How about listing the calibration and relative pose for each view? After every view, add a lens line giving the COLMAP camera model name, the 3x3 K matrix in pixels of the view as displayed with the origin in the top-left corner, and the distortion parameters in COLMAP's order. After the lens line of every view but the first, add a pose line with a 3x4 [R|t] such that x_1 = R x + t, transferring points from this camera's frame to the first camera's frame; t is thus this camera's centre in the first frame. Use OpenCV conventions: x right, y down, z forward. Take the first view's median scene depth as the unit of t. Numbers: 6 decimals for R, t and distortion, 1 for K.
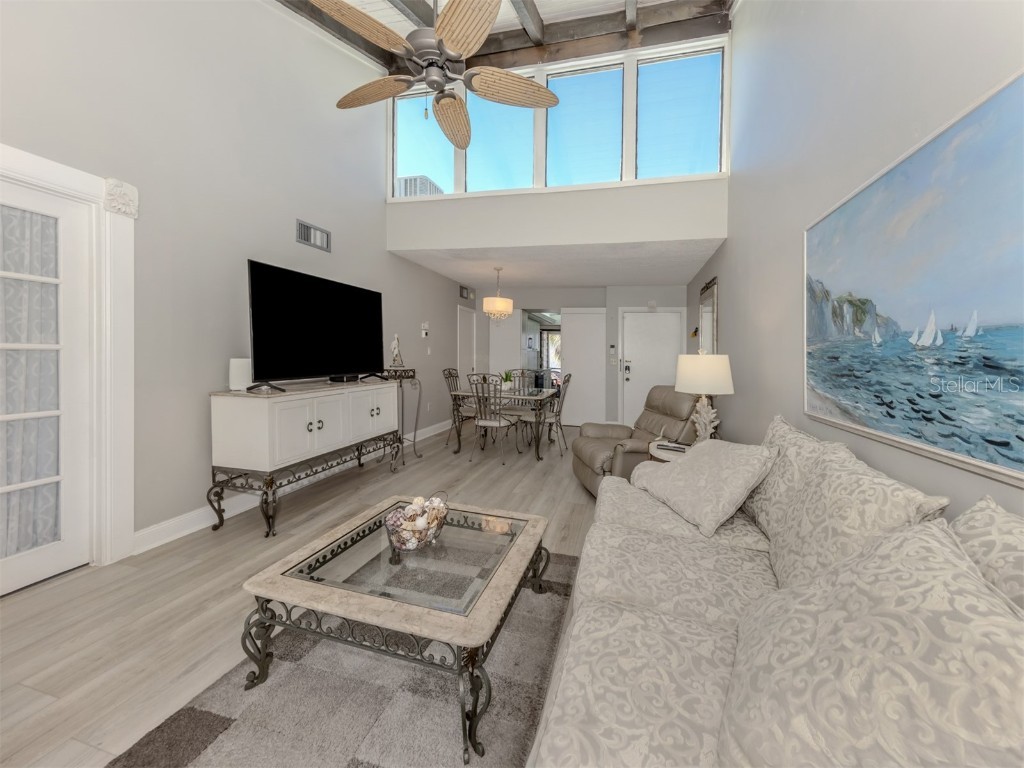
lens RADIAL K [[415.8, 0, 519.0], [0, 415.8, 346.9], [0, 0, 1]] dist [0.006908, -0.000327]
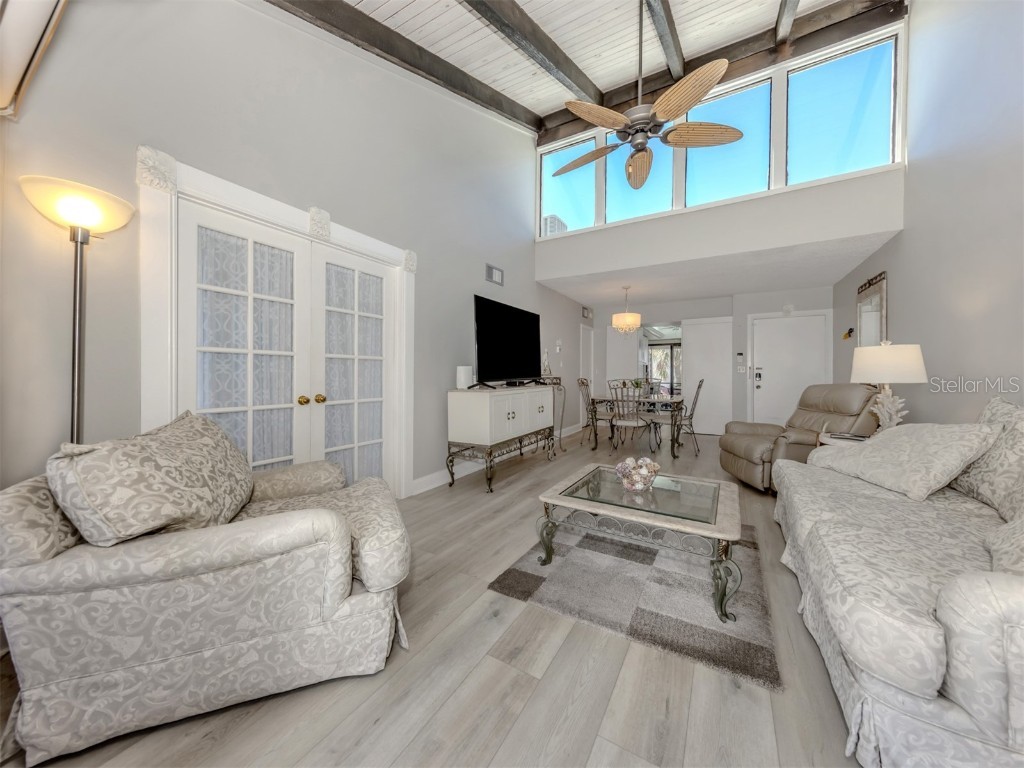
lens RADIAL K [[377.2, 0, 496.1], [0, 377.2, 370.3], [0, 0, 1]] dist [0.007245, -0.000538]
pose [[0.949823, -0.027927, -0.311539, -0.142818], [0.031968, 0.999458, 0.007872, 0.030638], [0.311150, -0.017436, 0.950201, -0.151333]]
